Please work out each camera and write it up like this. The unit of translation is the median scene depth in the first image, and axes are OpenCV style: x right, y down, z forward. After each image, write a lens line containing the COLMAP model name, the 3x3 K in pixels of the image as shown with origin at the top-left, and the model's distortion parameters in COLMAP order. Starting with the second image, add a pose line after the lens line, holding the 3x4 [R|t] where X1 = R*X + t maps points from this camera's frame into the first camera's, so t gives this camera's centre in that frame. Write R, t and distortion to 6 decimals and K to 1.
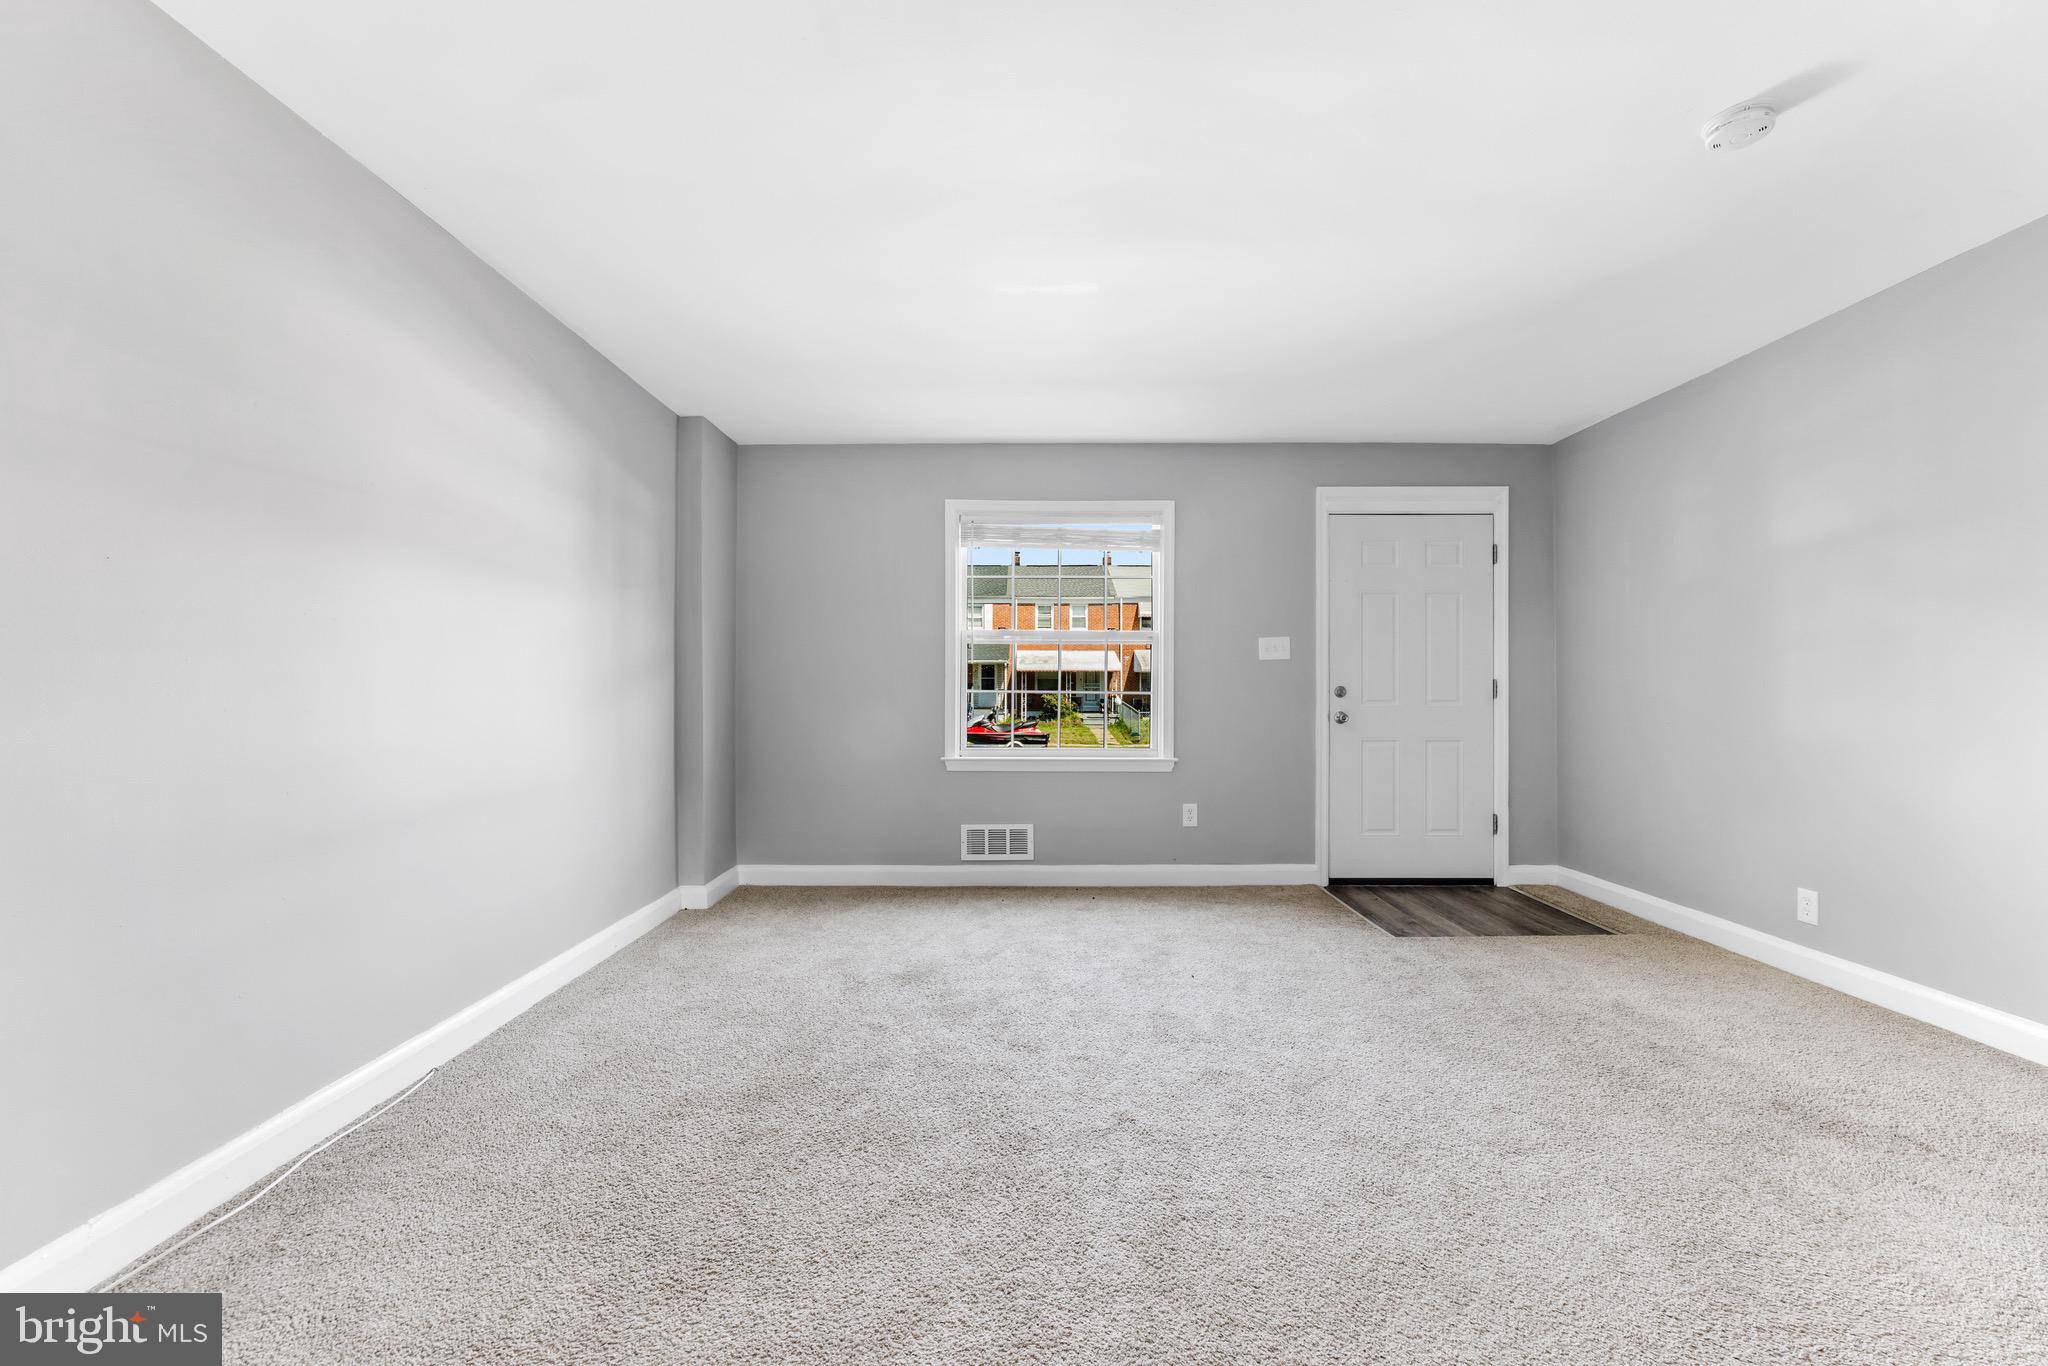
lens RADIAL K [[815.4, 0, 1028.2], [0, 815.4, 686.8], [0, 0, 1]] dist [-0.006226, 0.000851]
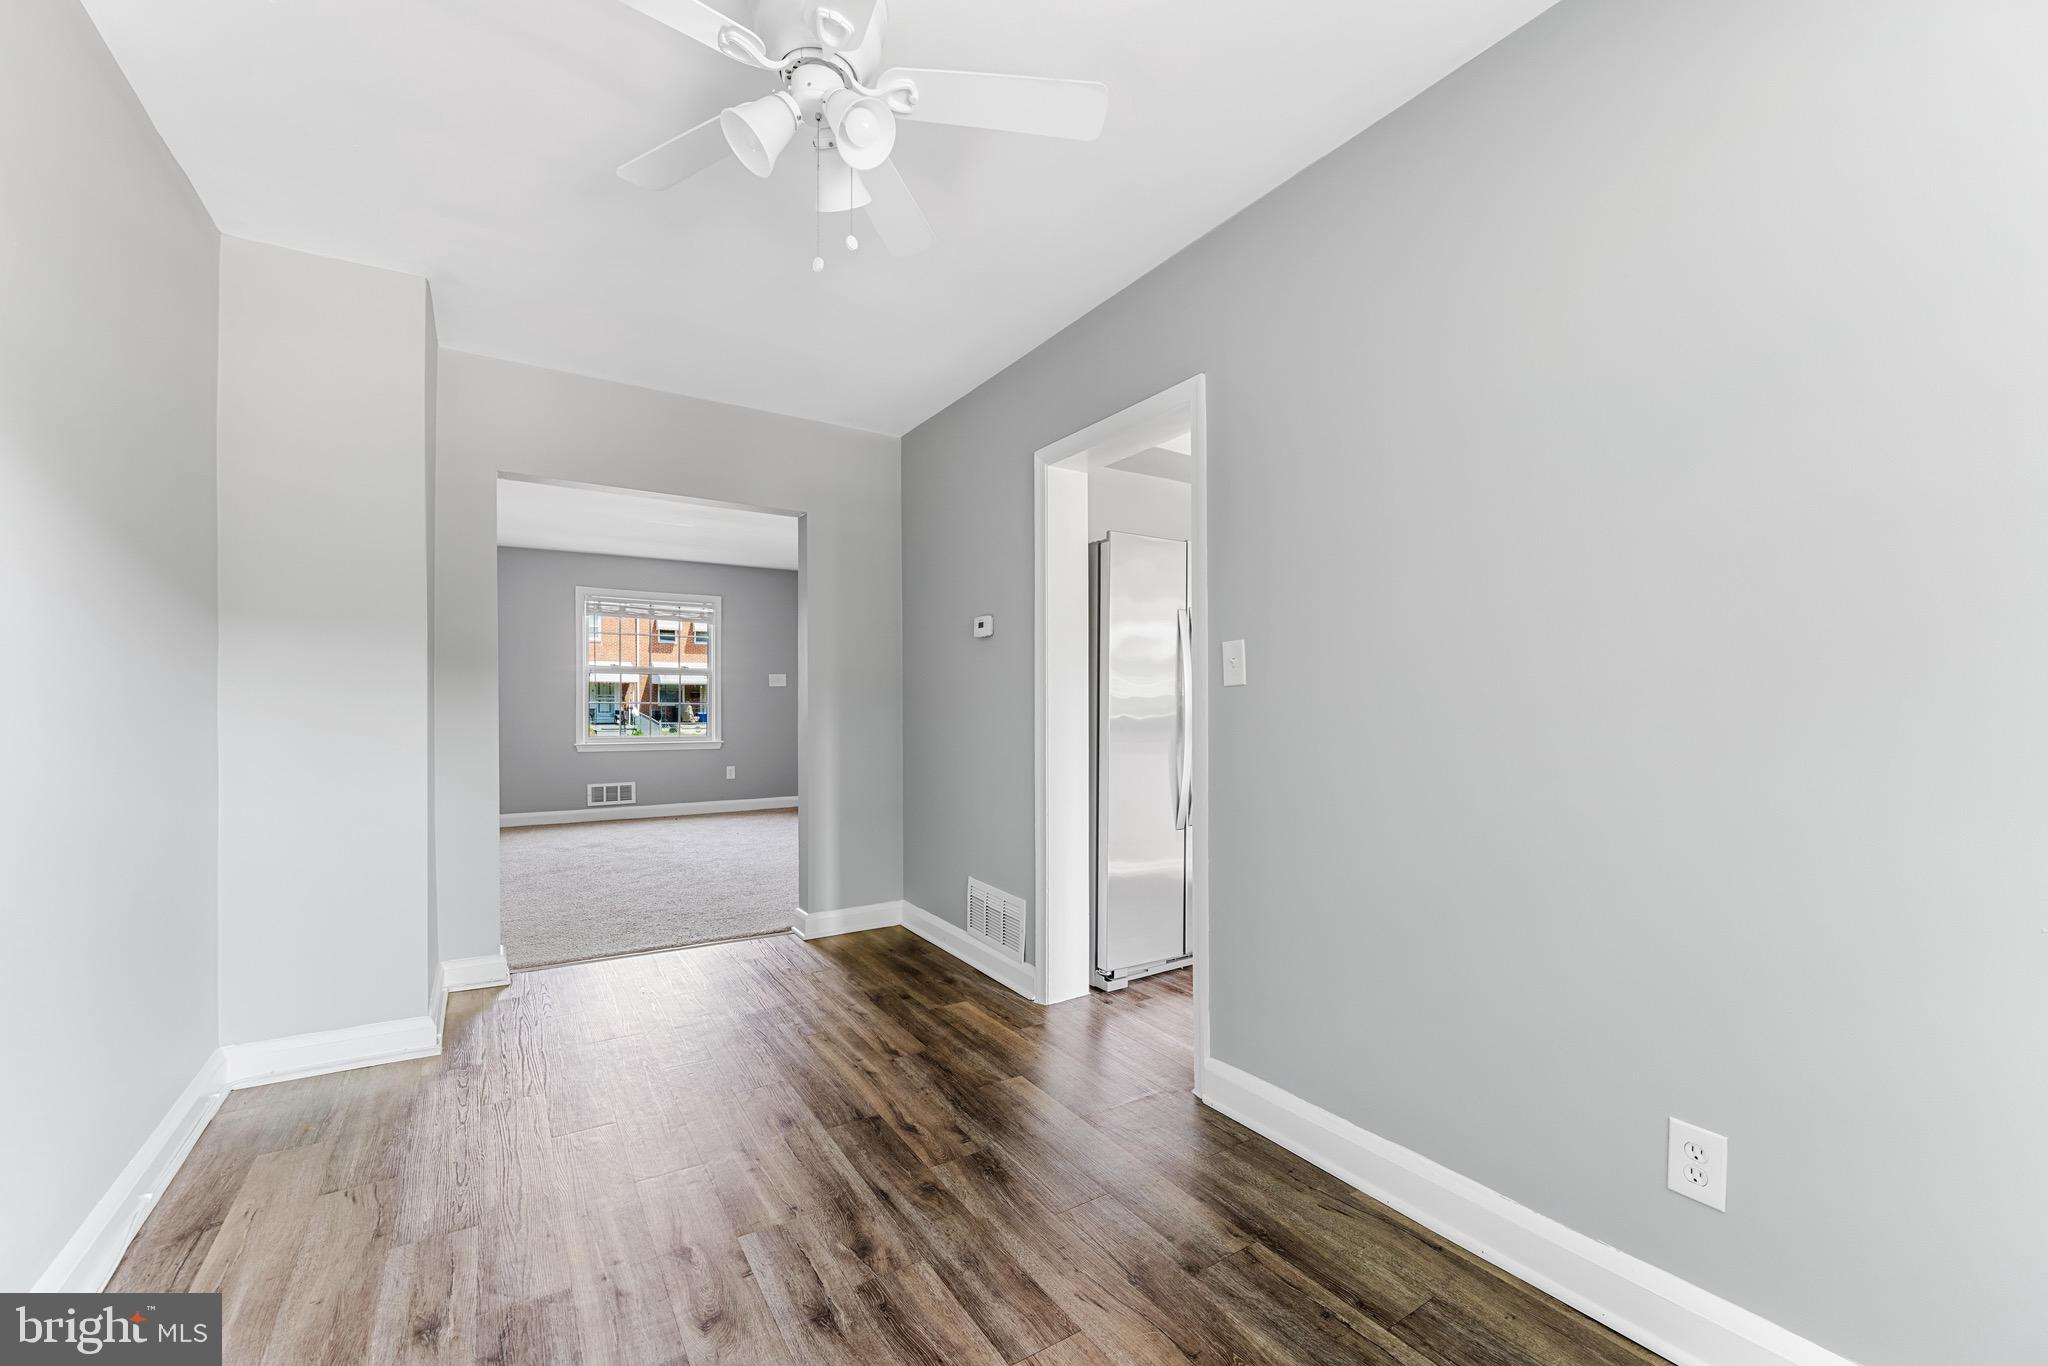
lens RADIAL K [[815.4, 0, 1015.0], [0, 815.4, 703.2], [0, 0, 1]] dist [-0.006226, 0.000851]
pose [[0.848526, -0.001567, 0.529152, -0.236179], [-0.002022, 0.999979, 0.006203, -0.008640], [-0.529150, -0.006334, 0.848505, -0.920346]]
